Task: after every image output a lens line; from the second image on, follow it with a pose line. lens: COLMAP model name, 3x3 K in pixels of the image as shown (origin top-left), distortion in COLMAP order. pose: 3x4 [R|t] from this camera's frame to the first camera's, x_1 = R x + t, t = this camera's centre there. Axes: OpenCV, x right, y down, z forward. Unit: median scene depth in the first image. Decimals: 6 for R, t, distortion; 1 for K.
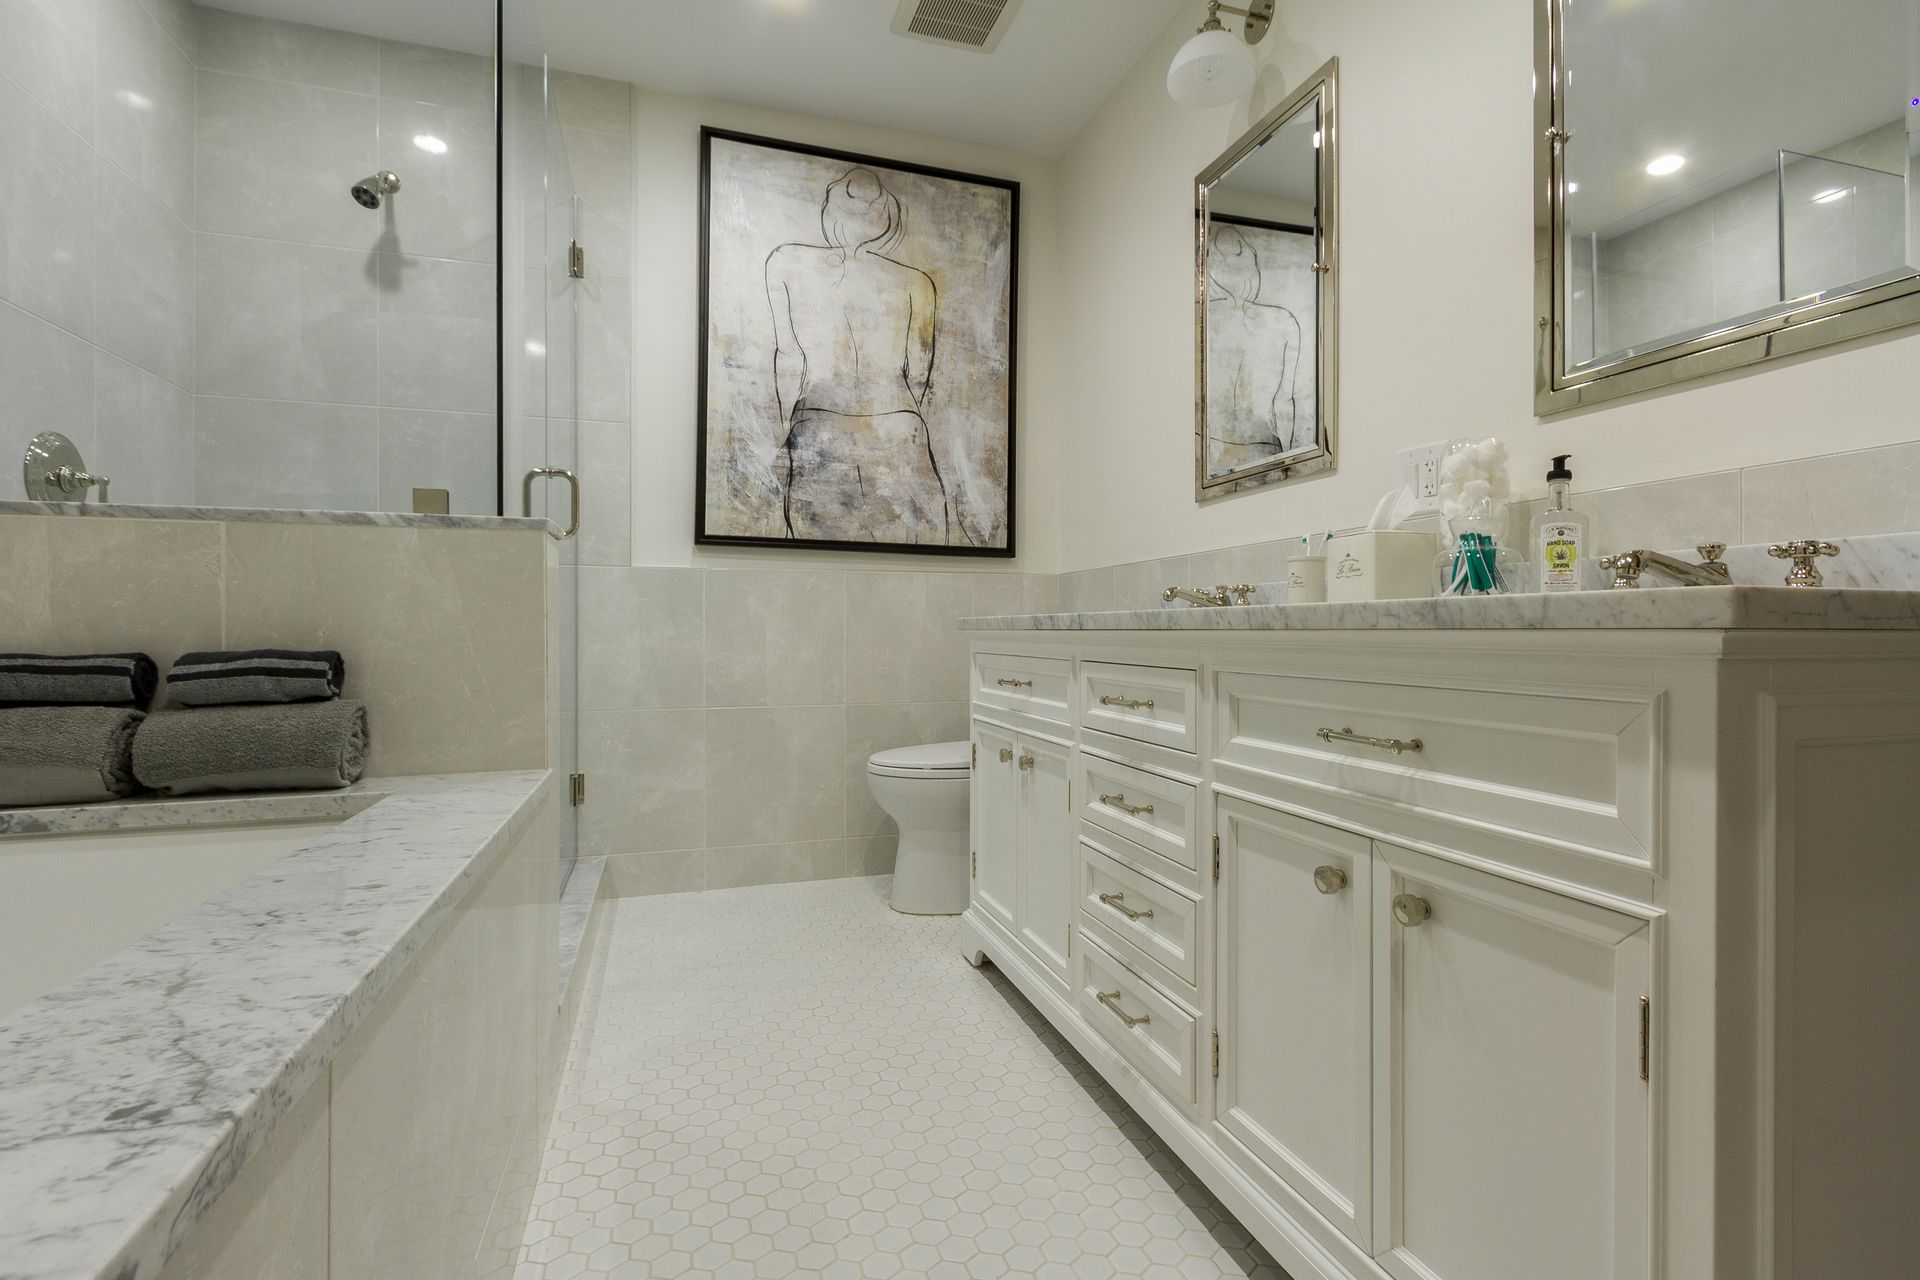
lens RADIAL K [[905.1, 0, 1003.5], [0, 905.1, 649.1], [0, 0, 1]] dist [0.006361, -0.002694]
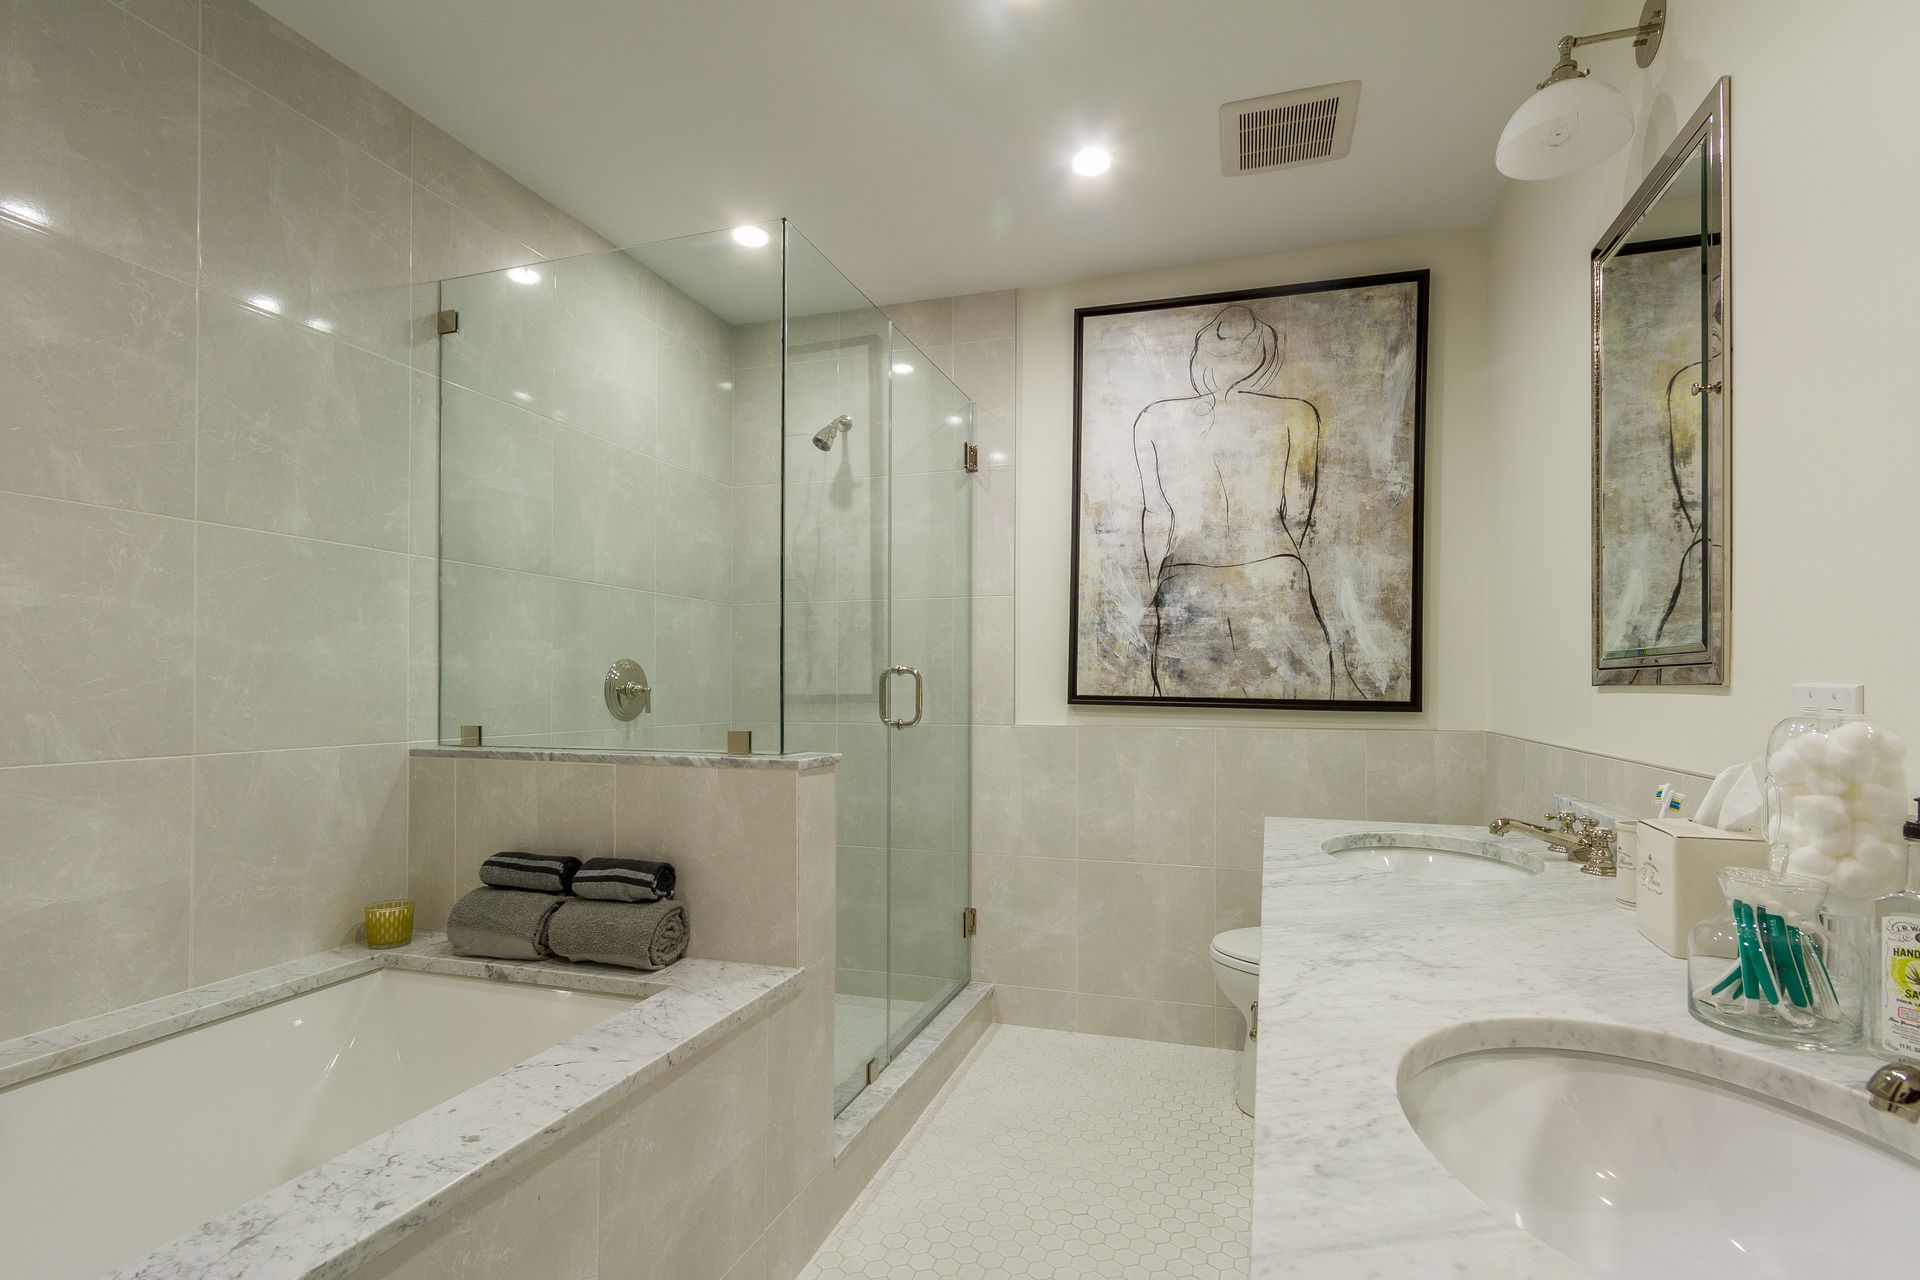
lens RADIAL K [[905.1, 0, 975.3], [0, 905.1, 713.5], [0, 0, 1]] dist [0.006361, -0.002694]
pose [[0.813271, 0.013841, -0.581721, 0.187665], [-0.017972, 0.999838, -0.001336, -0.103377], [0.581608, 0.011541, 0.813387, 0.082485]]
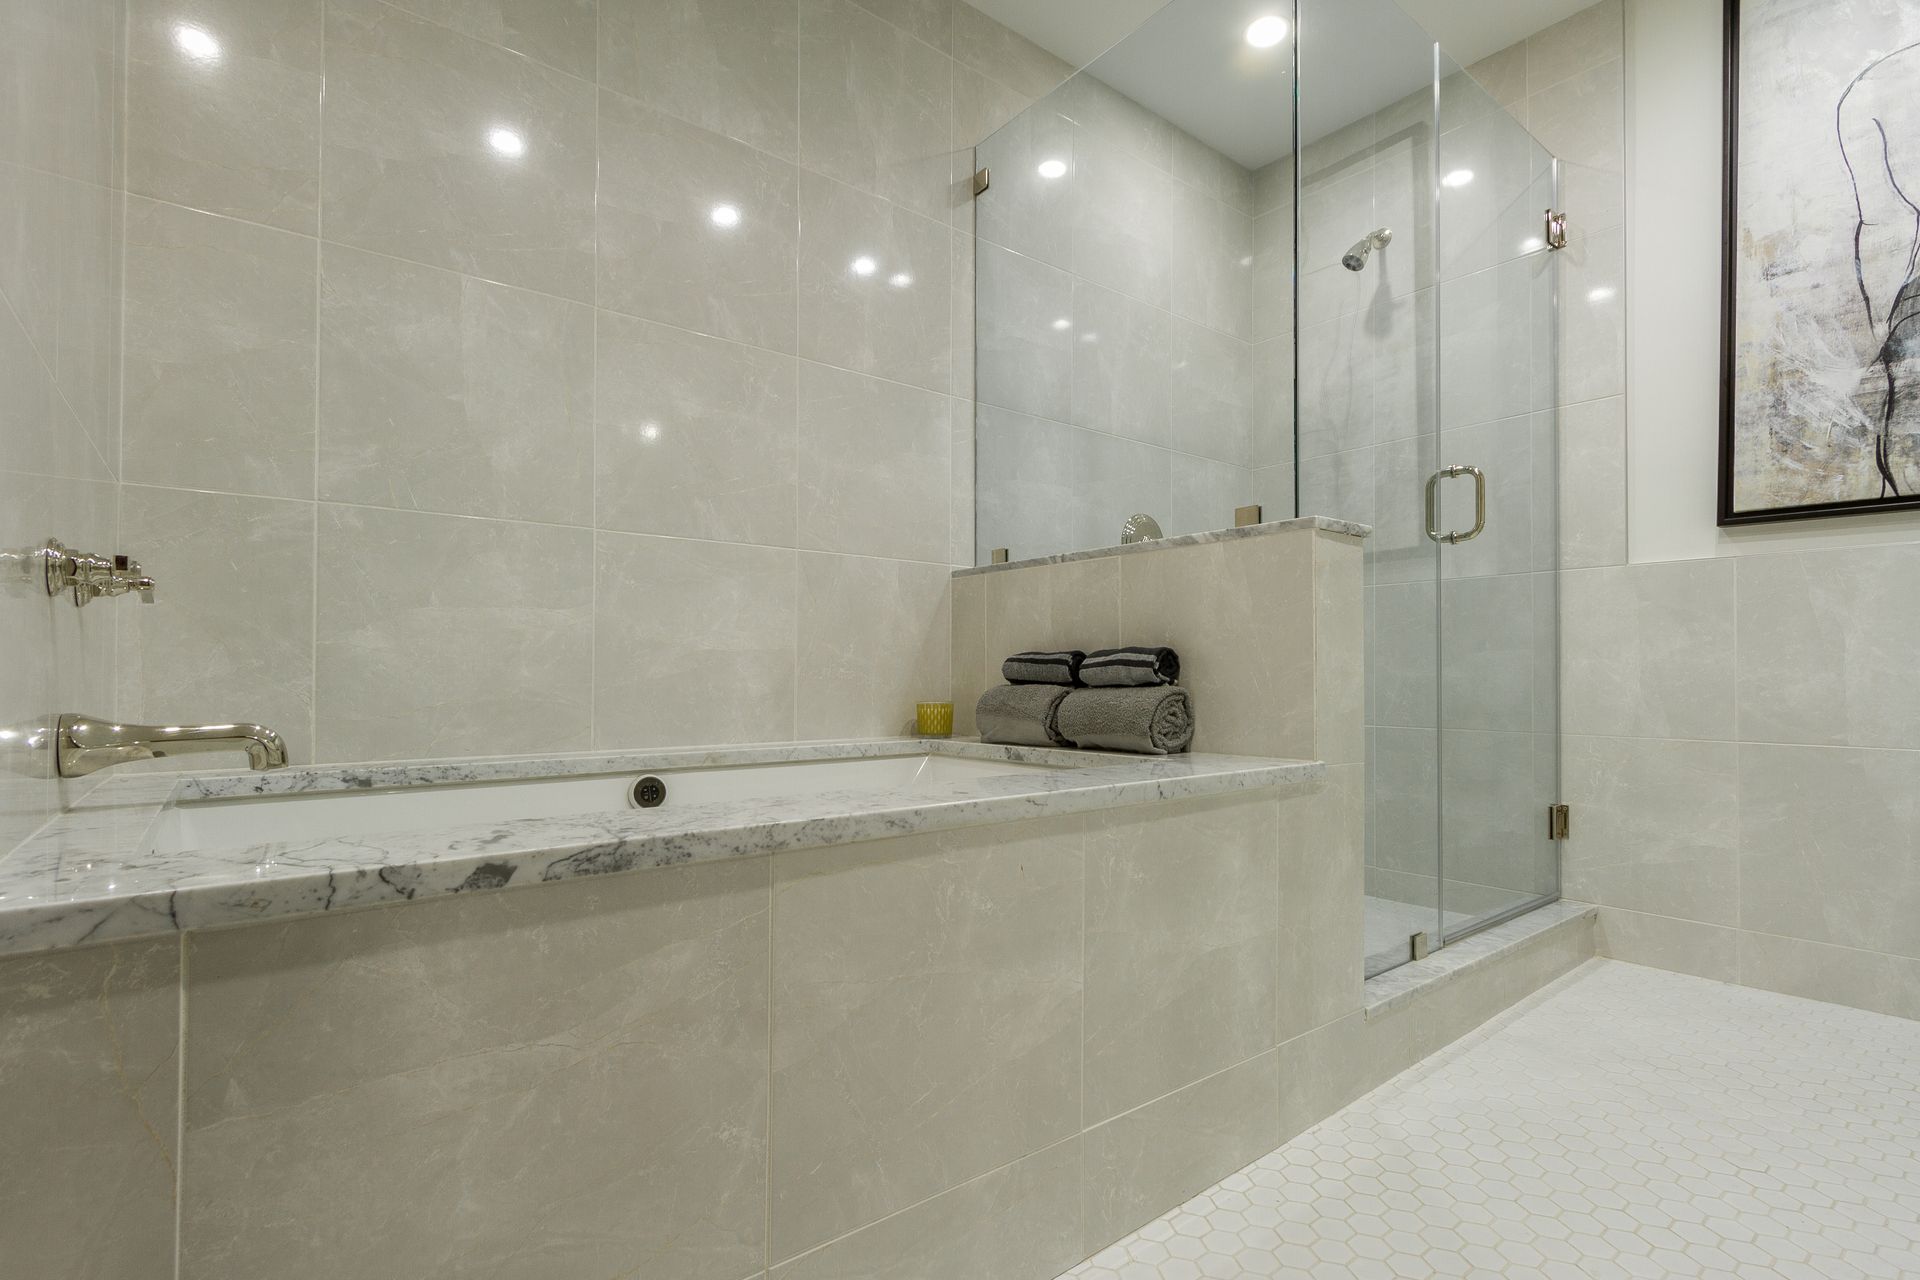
lens RADIAL K [[905.1, 0, 960.3], [0, 905.1, 674.5], [0, 0, 1]] dist [0.006361, -0.002694]
pose [[0.351790, 0.000922, -0.936079, 0.156666], [-0.014728, 0.999881, -0.004550, 0.022827], [0.935963, 0.015387, 0.351762, 0.132673]]
